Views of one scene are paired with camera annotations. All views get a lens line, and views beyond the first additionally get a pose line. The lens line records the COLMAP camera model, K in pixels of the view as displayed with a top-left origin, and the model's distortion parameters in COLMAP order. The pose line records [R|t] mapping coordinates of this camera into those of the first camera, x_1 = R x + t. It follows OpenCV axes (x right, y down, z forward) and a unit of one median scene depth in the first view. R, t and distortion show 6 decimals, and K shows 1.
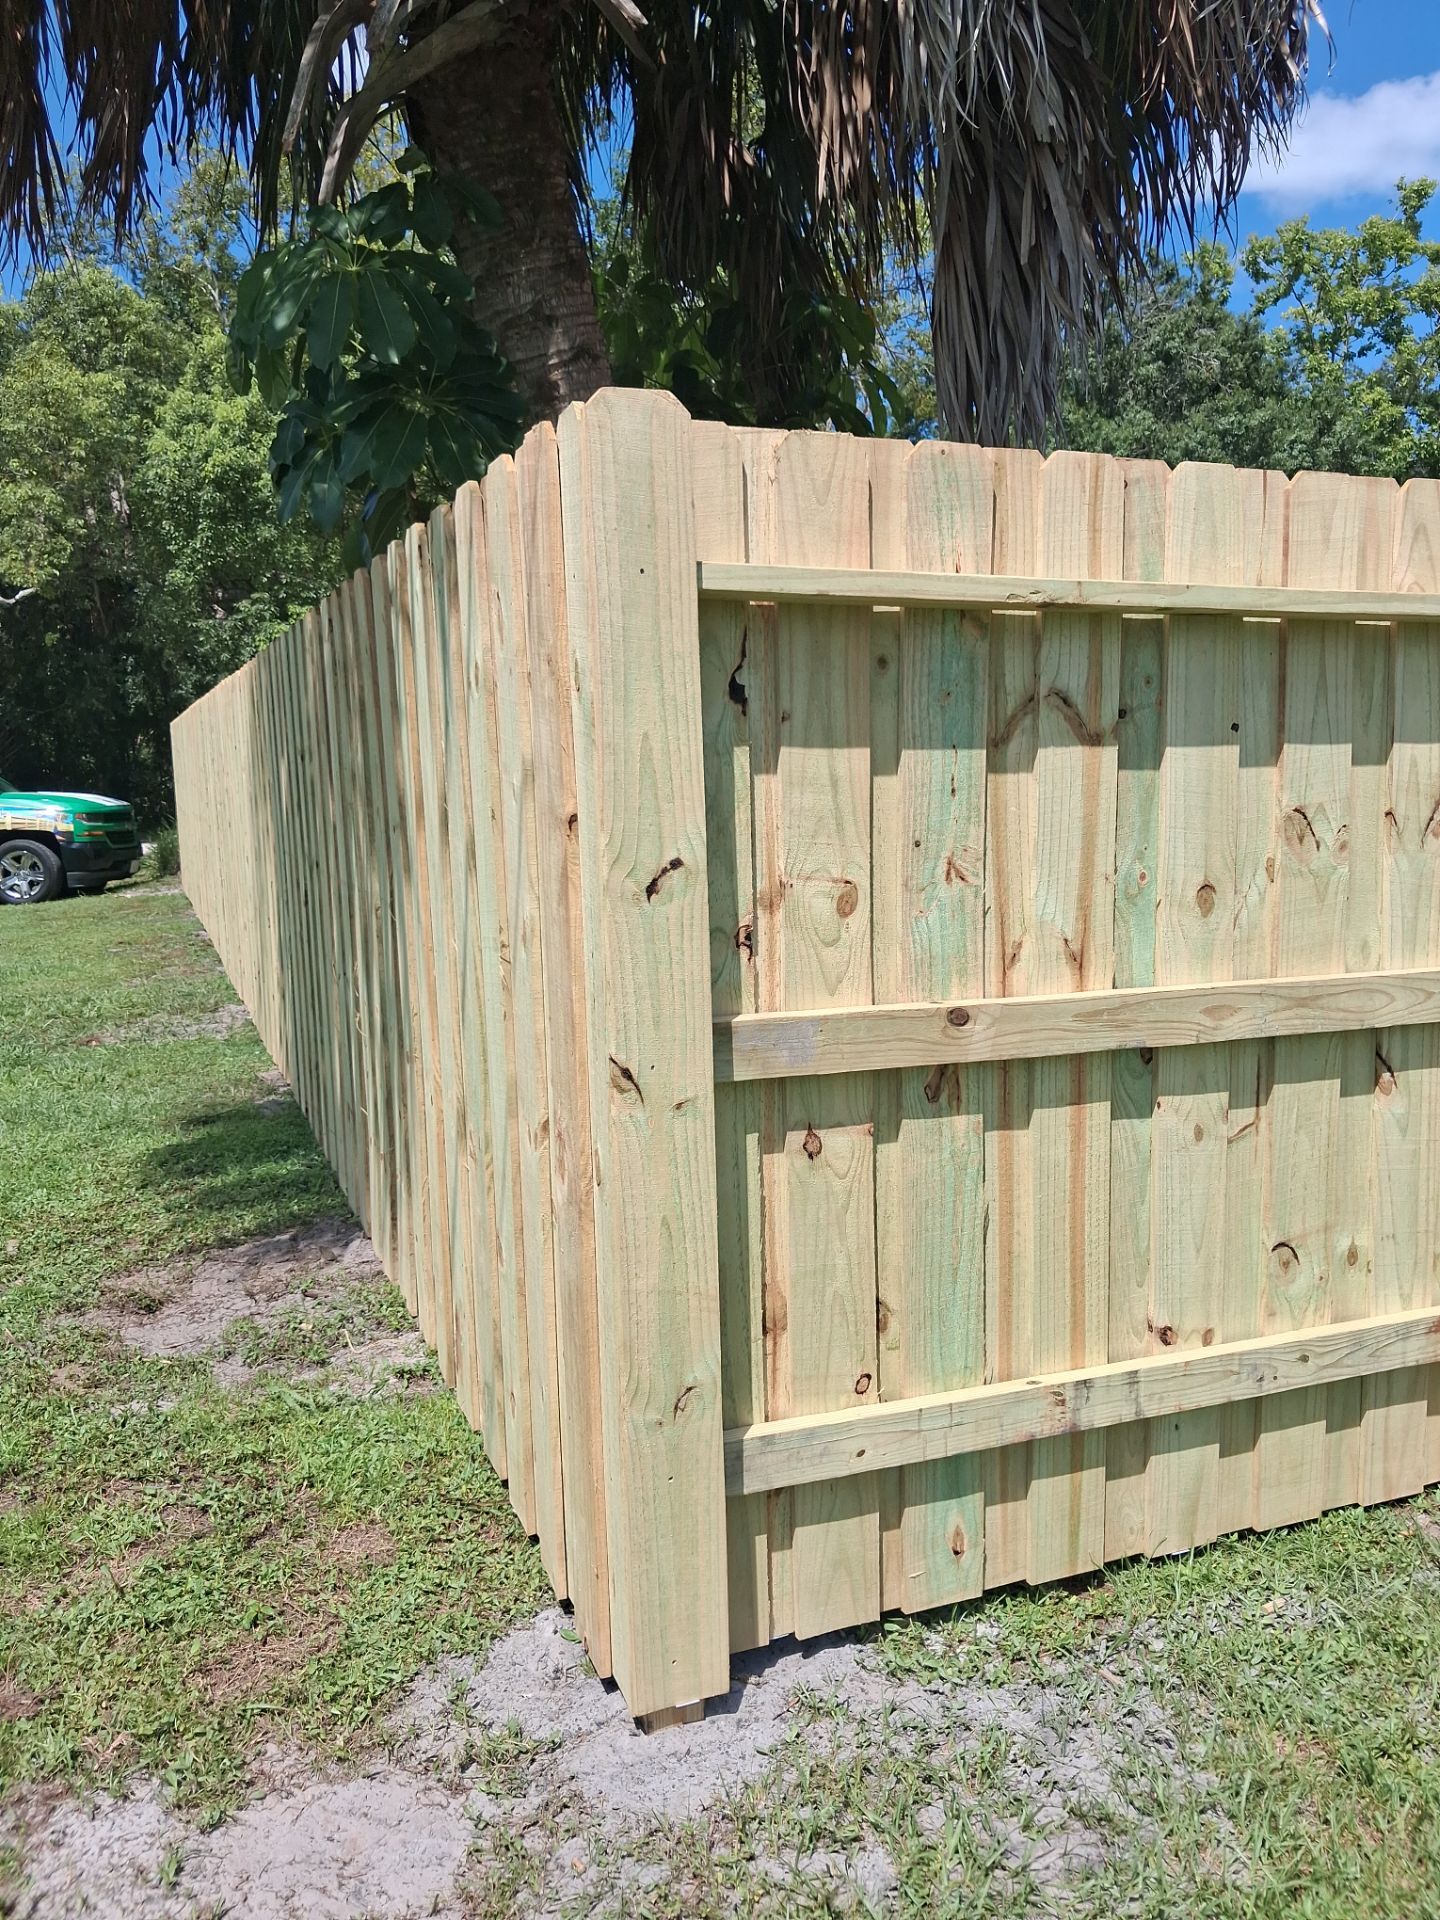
lens RADIAL K [[1358.9, 0, 720.0], [0, 1358.9, 960.0], [0, 0, 1]] dist [0.126905, -0.232246]
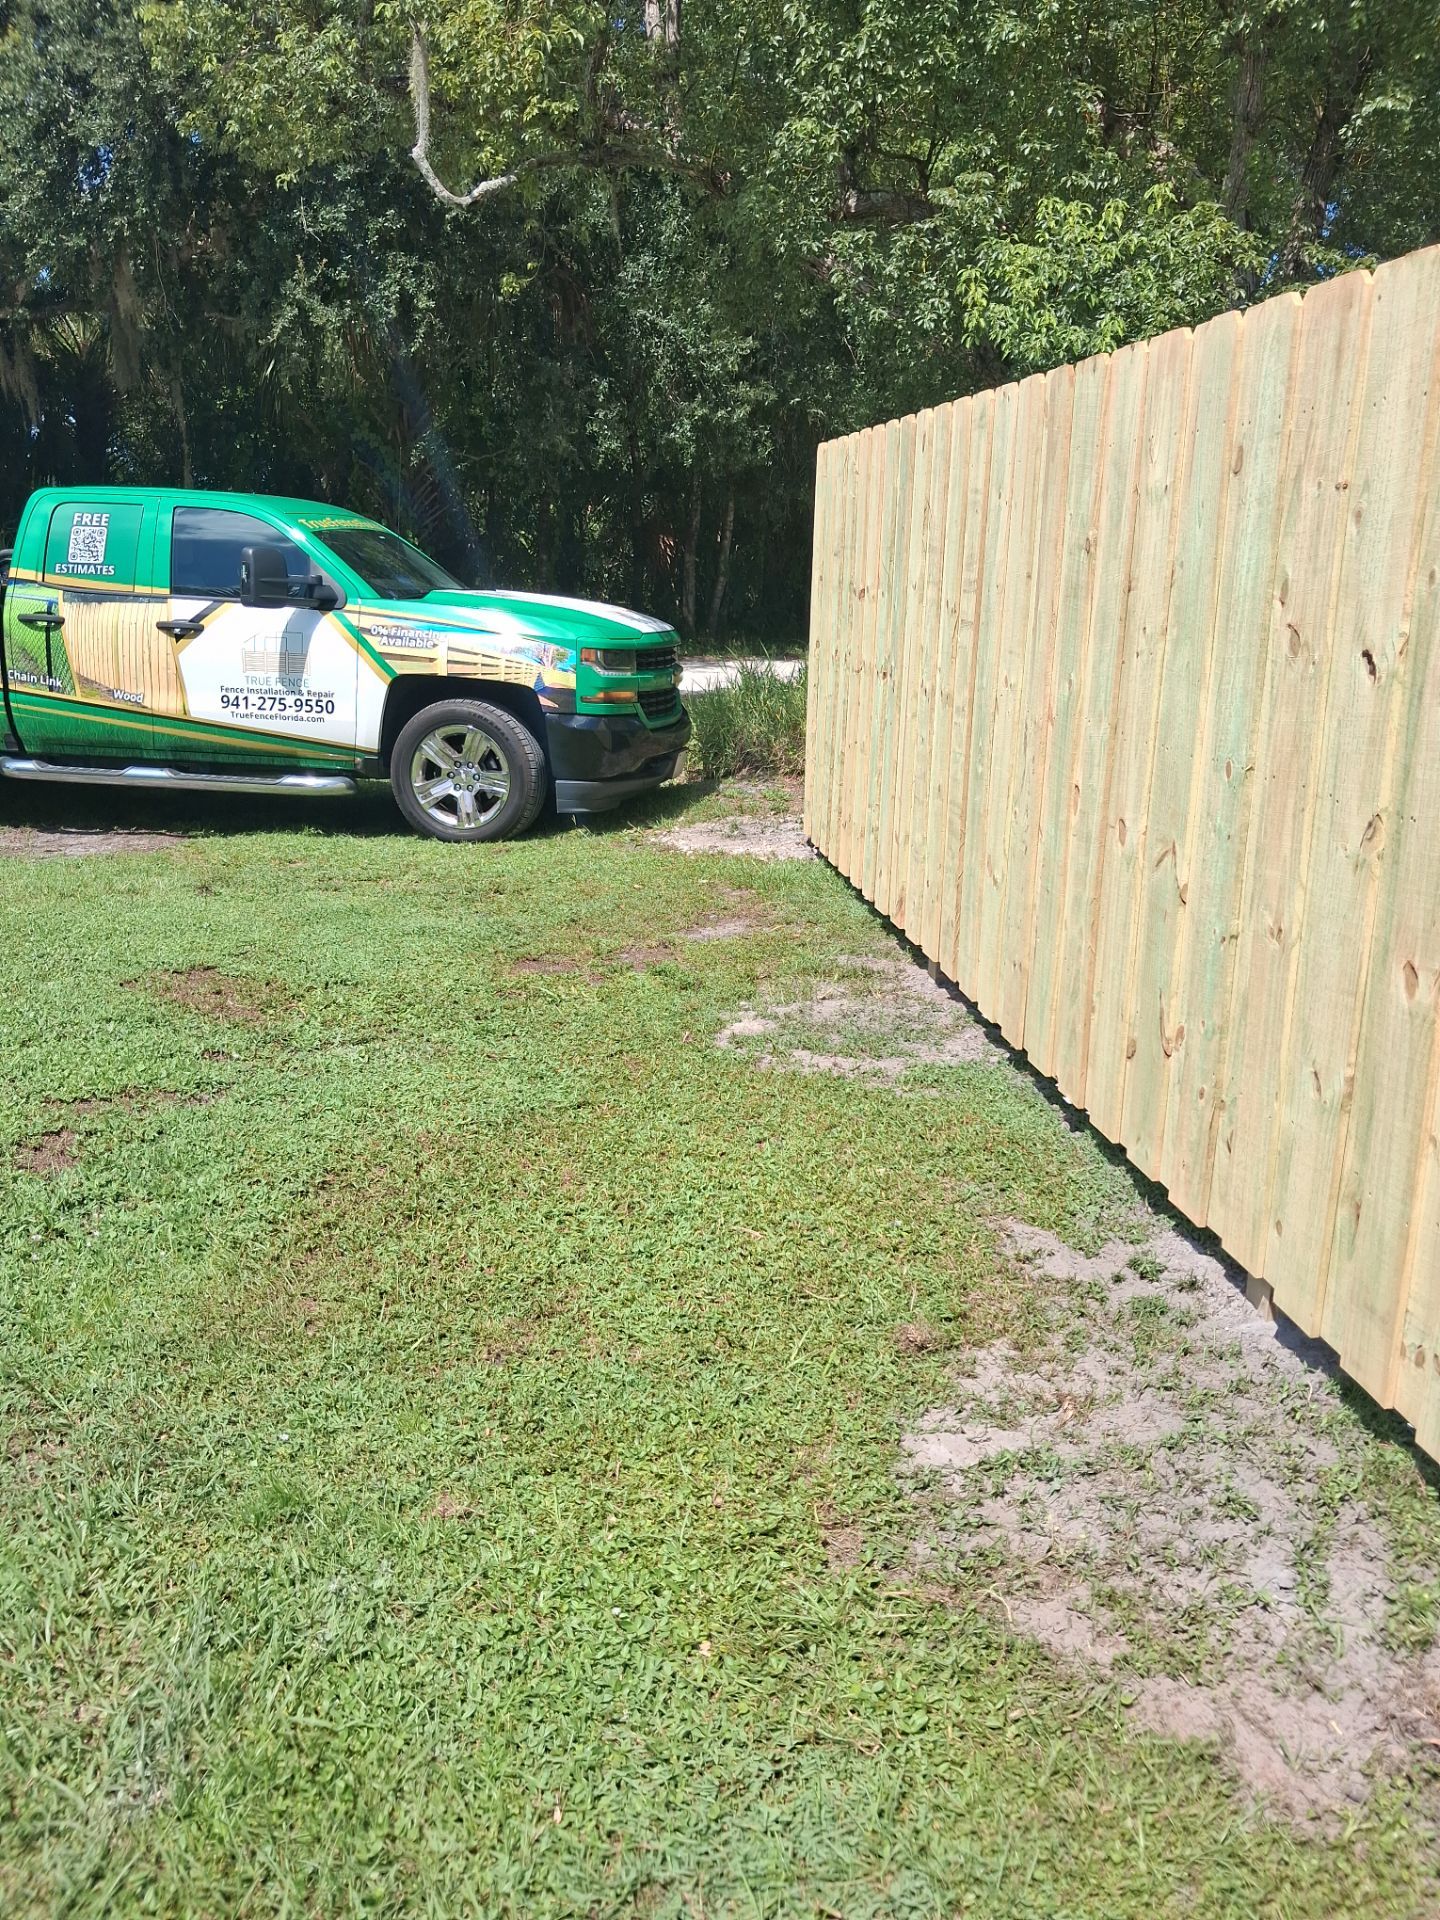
lens RADIAL K [[1358.9, 0, 720.0], [0, 1358.9, 960.0], [0, 0, 1]] dist [0.126905, -0.232246]
pose [[0.964399, 0.128279, -0.231255, -0.307760], [-0.096568, 0.984910, 0.143621, -0.074676], [0.246189, -0.116177, 0.962234, 0.572625]]
